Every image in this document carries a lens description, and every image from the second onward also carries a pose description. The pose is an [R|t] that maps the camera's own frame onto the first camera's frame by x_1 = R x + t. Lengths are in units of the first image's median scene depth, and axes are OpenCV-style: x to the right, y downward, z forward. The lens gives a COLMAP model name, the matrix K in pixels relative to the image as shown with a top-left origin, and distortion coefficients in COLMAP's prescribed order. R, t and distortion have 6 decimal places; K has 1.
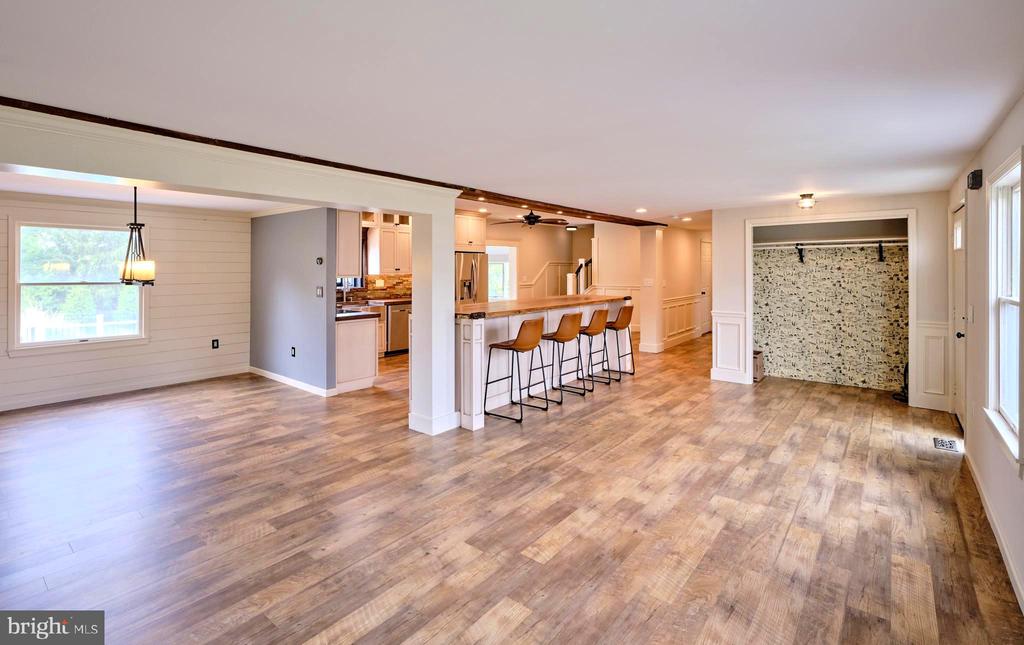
lens RADIAL K [[474.8, 0, 496.2], [0, 474.8, 270.3], [0, 0, 1]] dist [-0.001299, 0.000274]
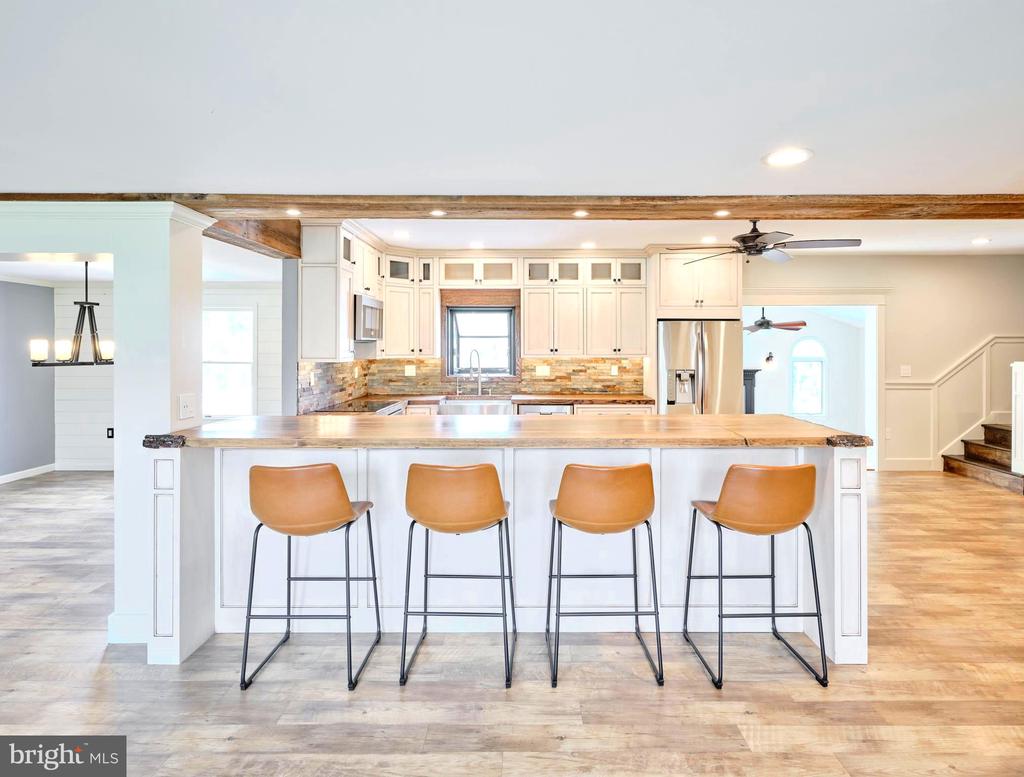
lens RADIAL K [[560.6, 0, 526.9], [0, 560.6, 350.6], [0, 0, 1]] dist [-0.001957, 0.000227]
pose [[0.642174, 0.004146, -0.766548, 0.546734], [-0.004597, 0.999988, 0.001557, -0.003612], [0.766545, 0.002524, 0.642185, 0.744308]]
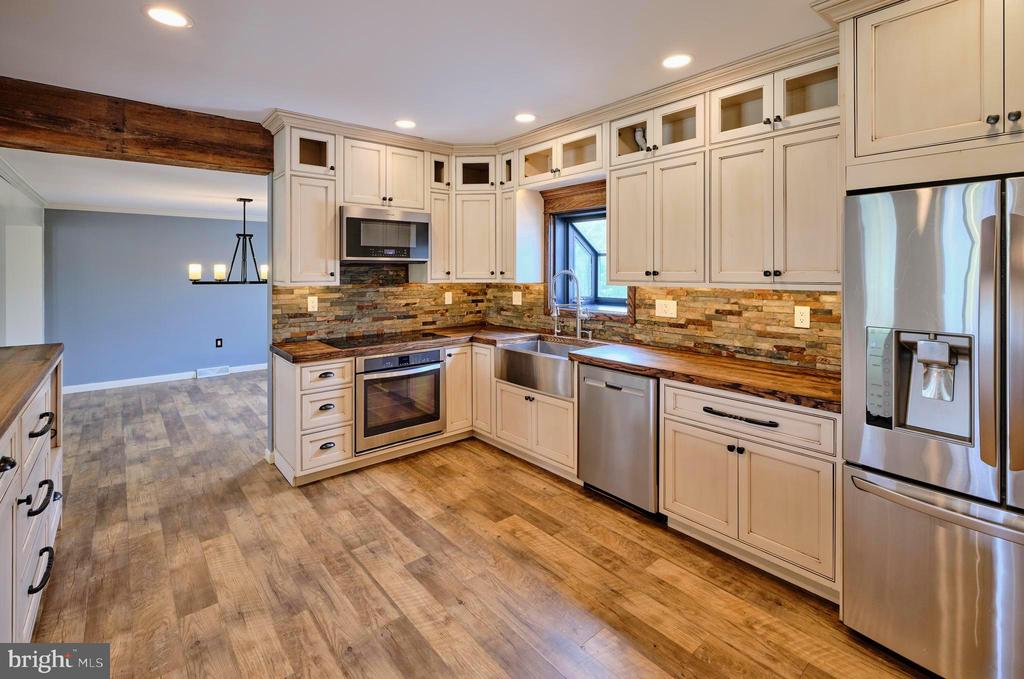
lens RADIAL K [[464.6, 0, 514.1], [0, 464.6, 272.0], [0, 0, 1]] dist [-0.002146, 0.000532]
pose [[-0.167068, 0.001727, -0.985944, 0.245125], [-0.004803, 0.999985, 0.002565, -0.004997], [0.985934, 0.005164, -0.167057, 1.477038]]
